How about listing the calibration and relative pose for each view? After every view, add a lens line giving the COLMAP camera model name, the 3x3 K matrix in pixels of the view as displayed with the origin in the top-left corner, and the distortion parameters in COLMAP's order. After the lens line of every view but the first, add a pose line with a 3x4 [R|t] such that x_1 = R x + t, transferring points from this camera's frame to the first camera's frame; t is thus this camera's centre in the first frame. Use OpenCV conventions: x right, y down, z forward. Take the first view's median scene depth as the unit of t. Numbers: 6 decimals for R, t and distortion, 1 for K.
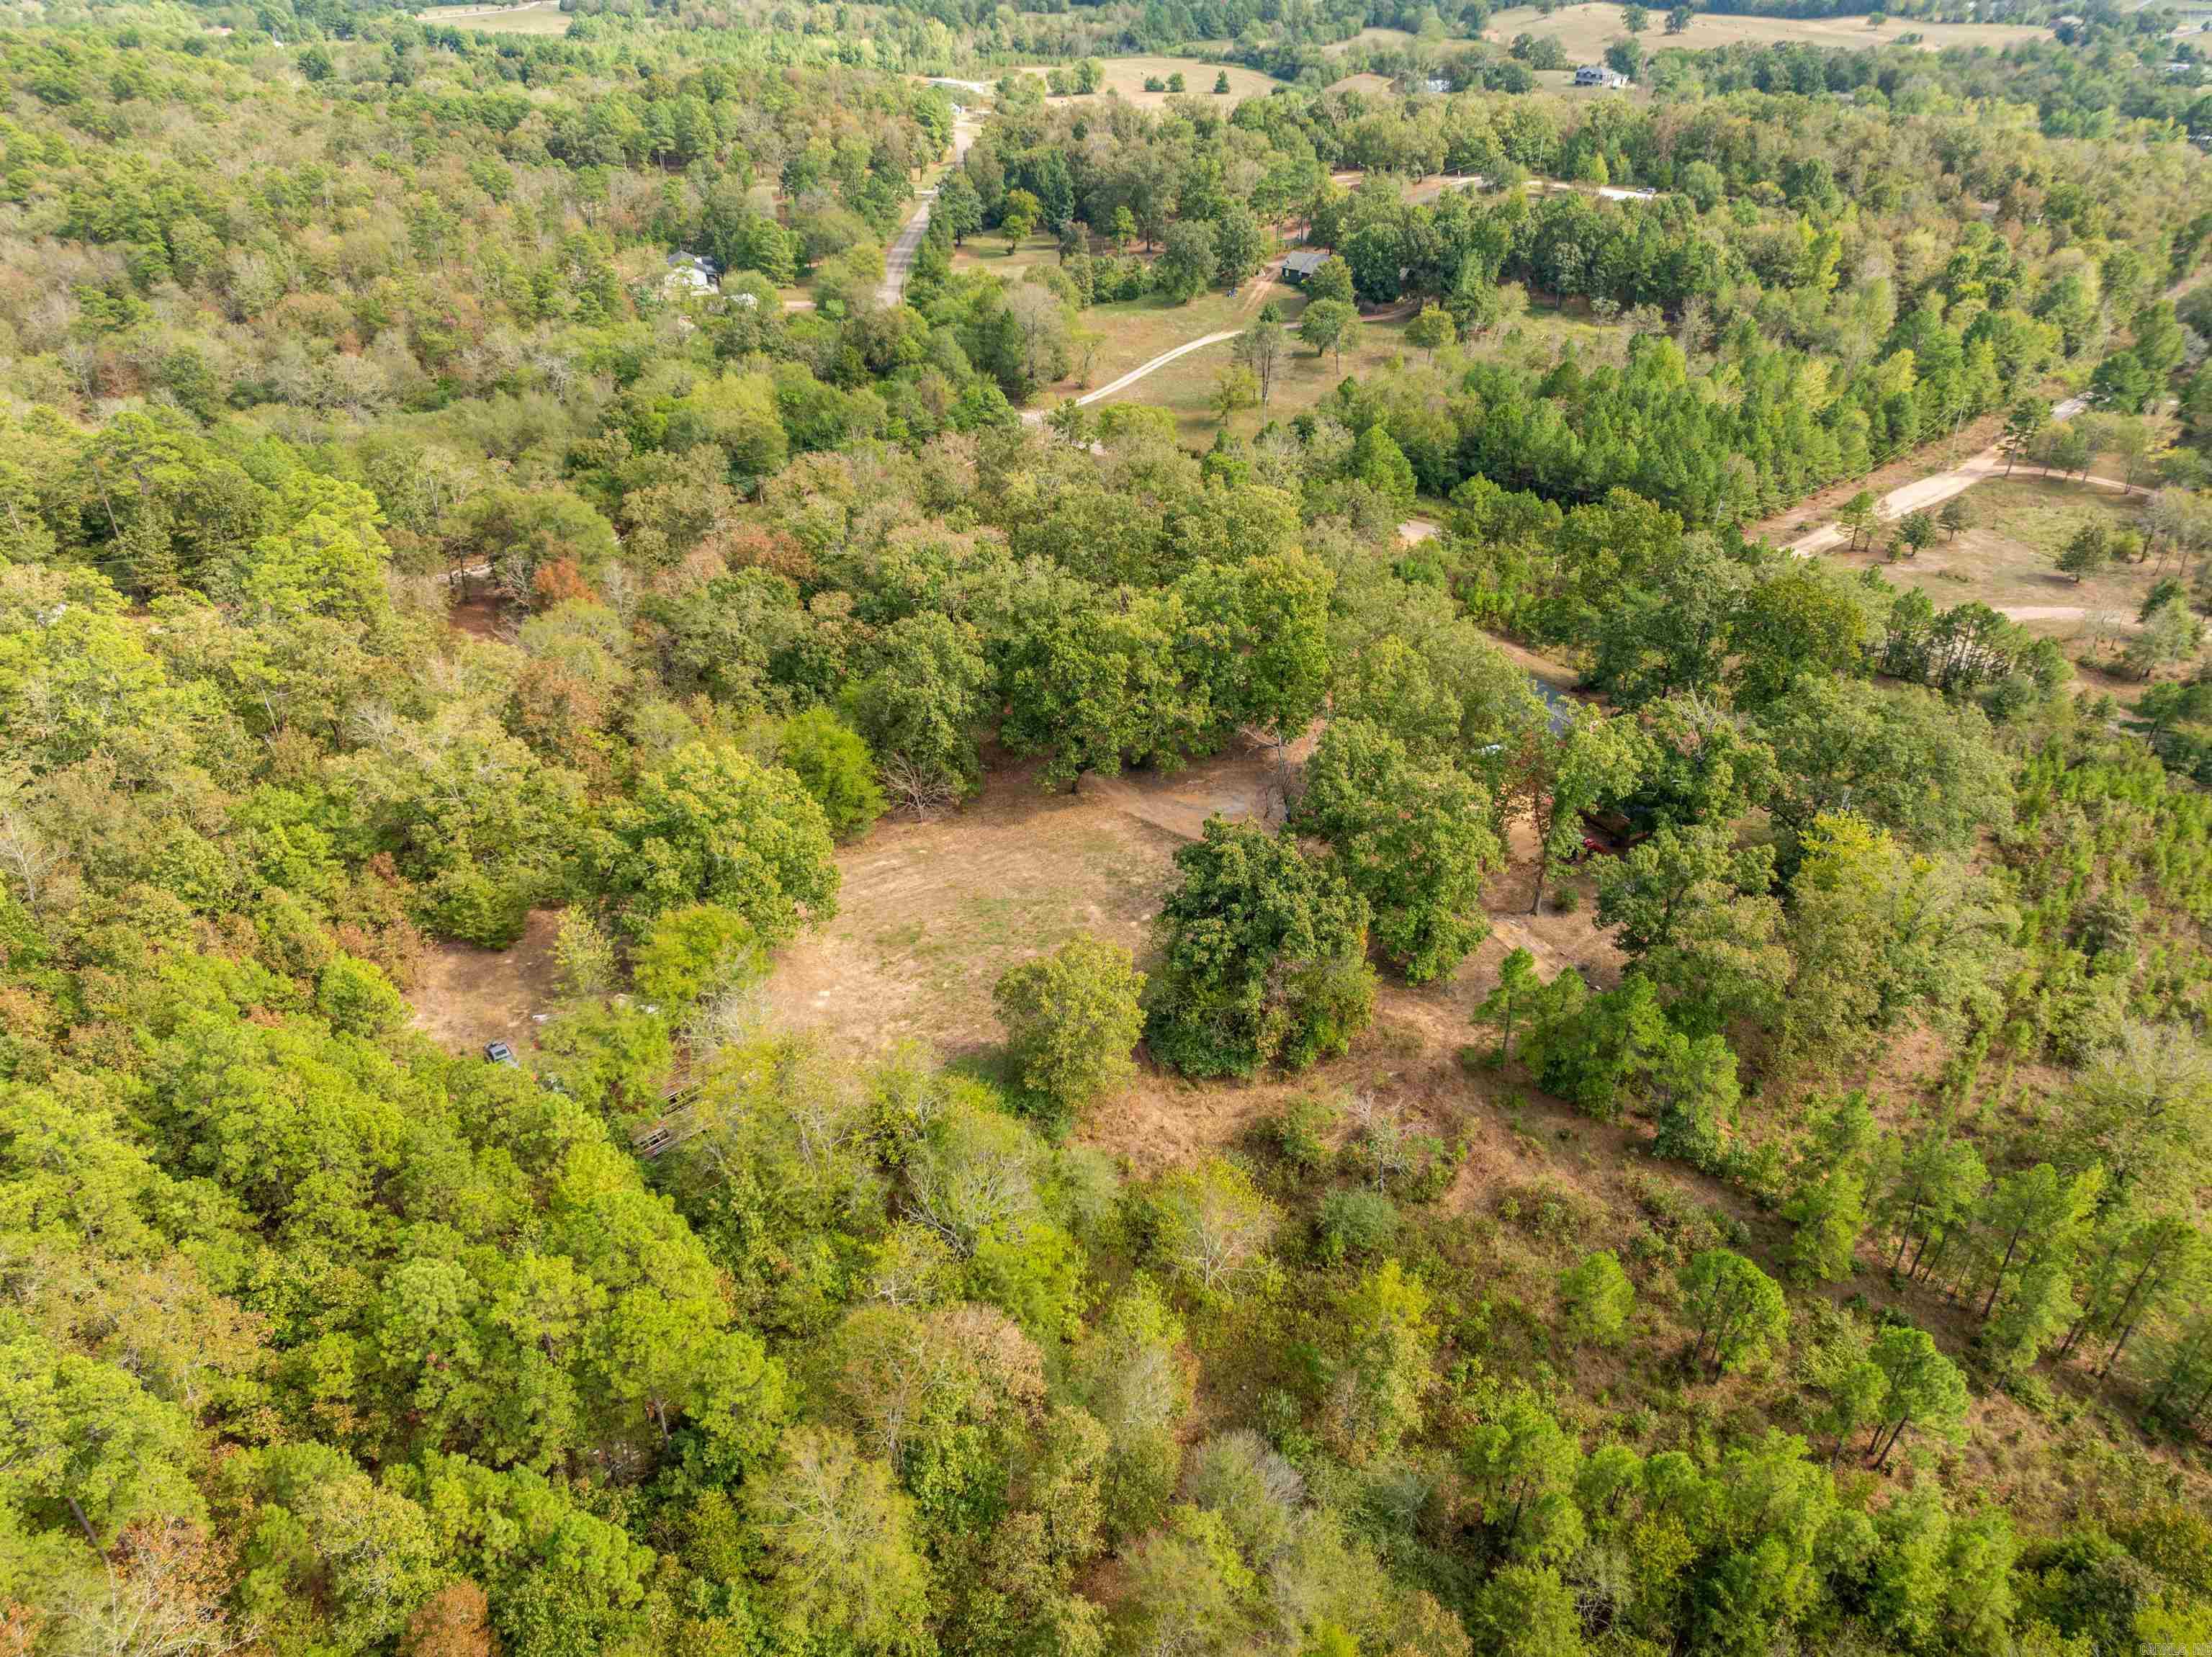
lens RADIAL K [[1560.7, 0, 1106.0], [0, 1560.7, 828.5], [0, 0, 1]] dist [-0.059905, 0.034751]
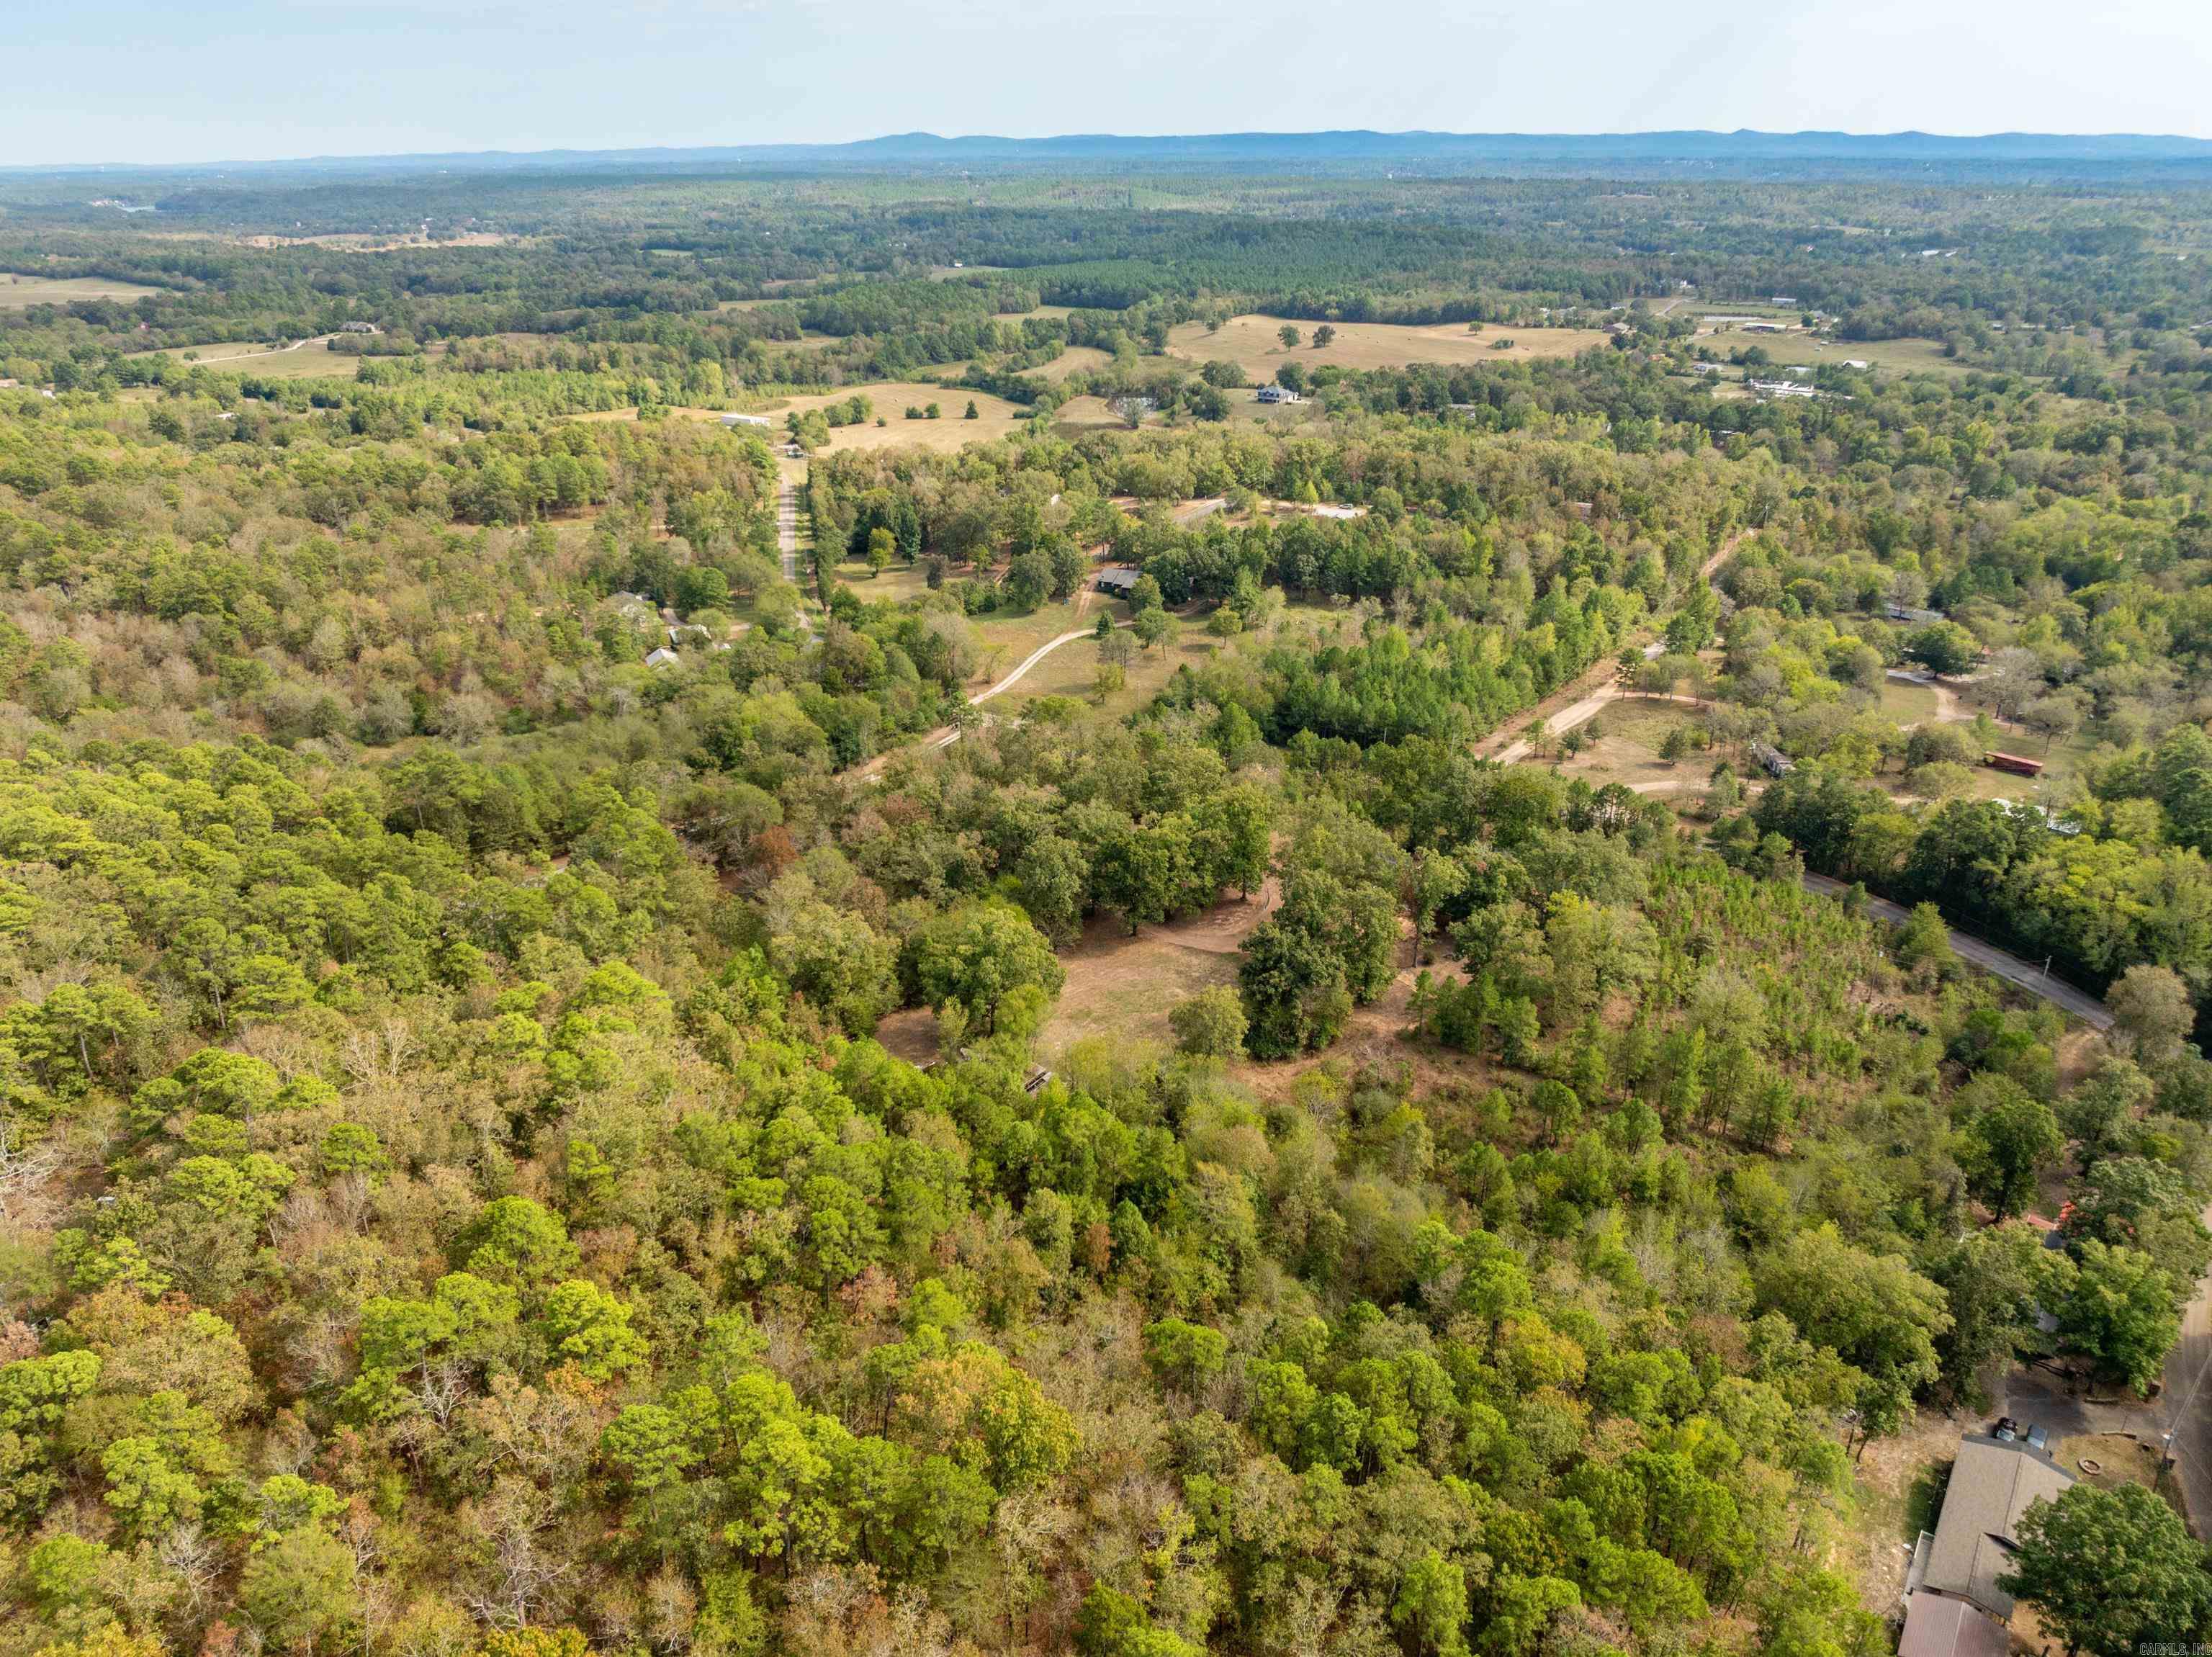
lens RADIAL K [[1553.0, 0, 1106.0], [0, 1553.0, 828.5], [0, 0, 1]] dist [-0.025821, -0.010026]
pose [[0.979117, -0.081904, 0.186071, -0.187863], [0.109824, 0.983308, -0.145069, 0.054885], [-0.171083, 0.162474, 0.971768, -0.343477]]
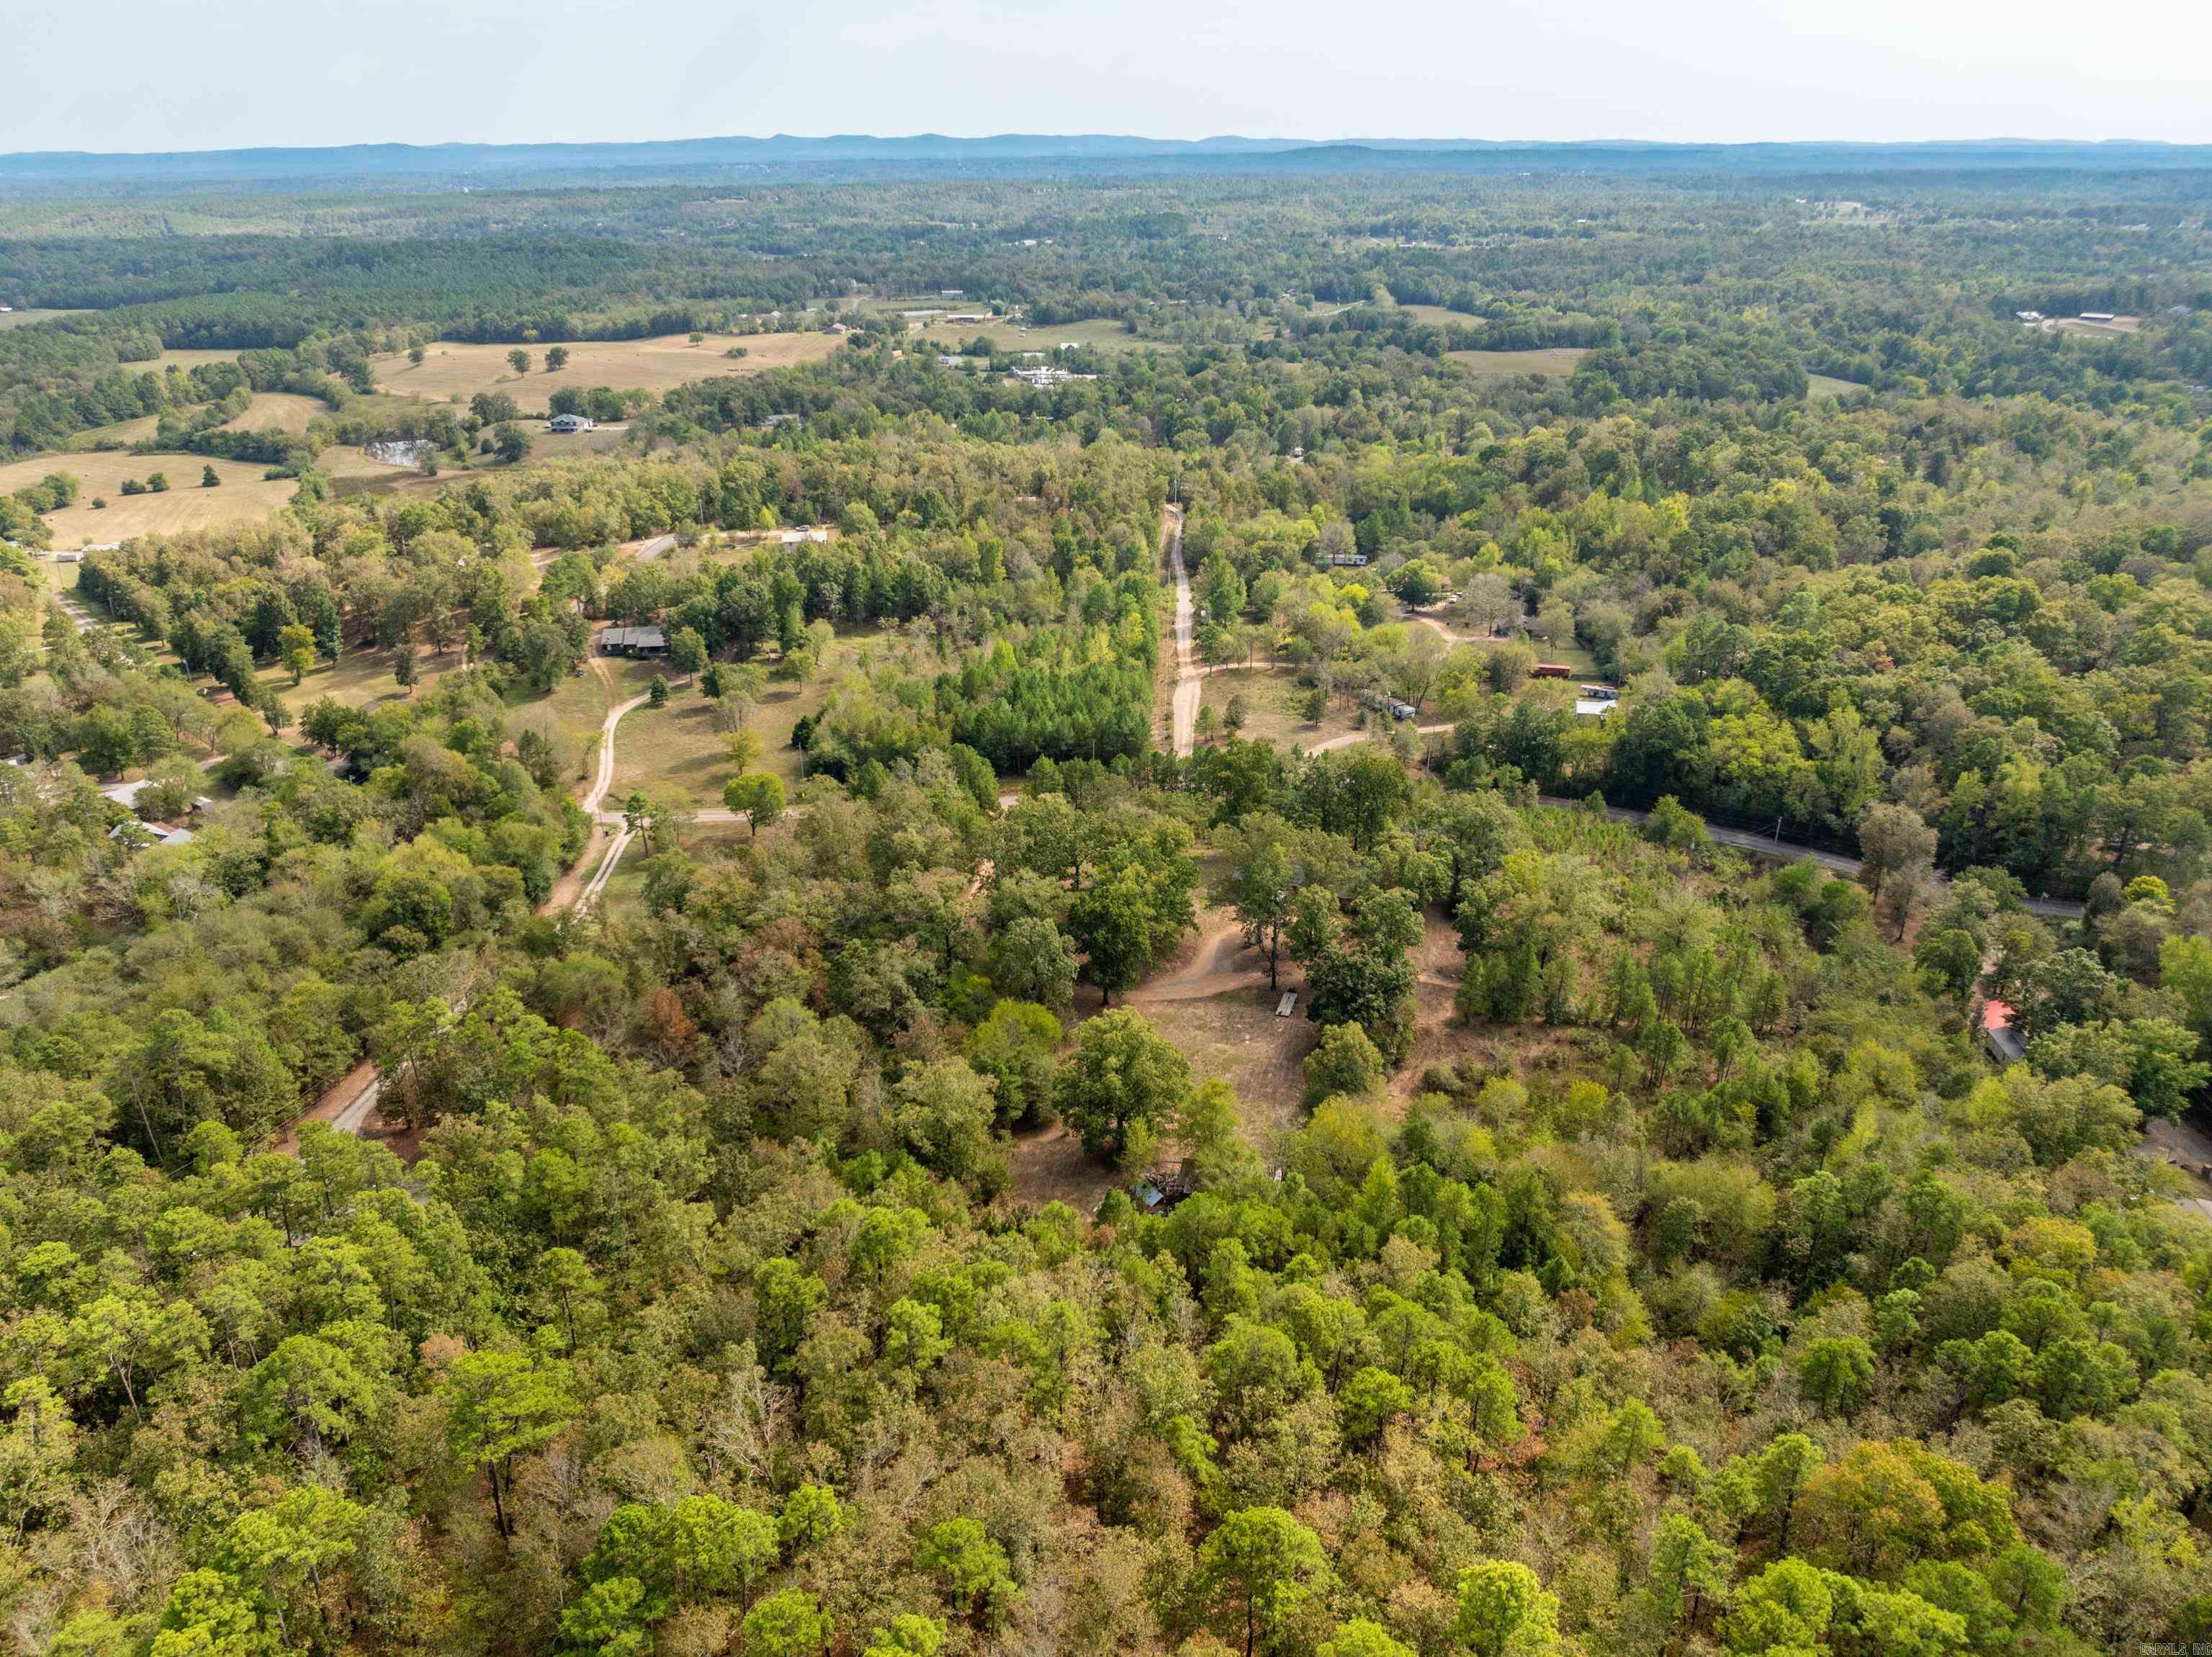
lens RADIAL K [[1562.2, 0, 1106.0], [0, 1562.2, 828.5], [0, 0, 1]] dist [-0.057653, 0.026556]
pose [[0.724347, -0.276343, 0.631630, -0.505391], [0.373974, 0.927148, -0.023235, -0.078709], [-0.579194, 0.253043, 0.774922, -0.132248]]
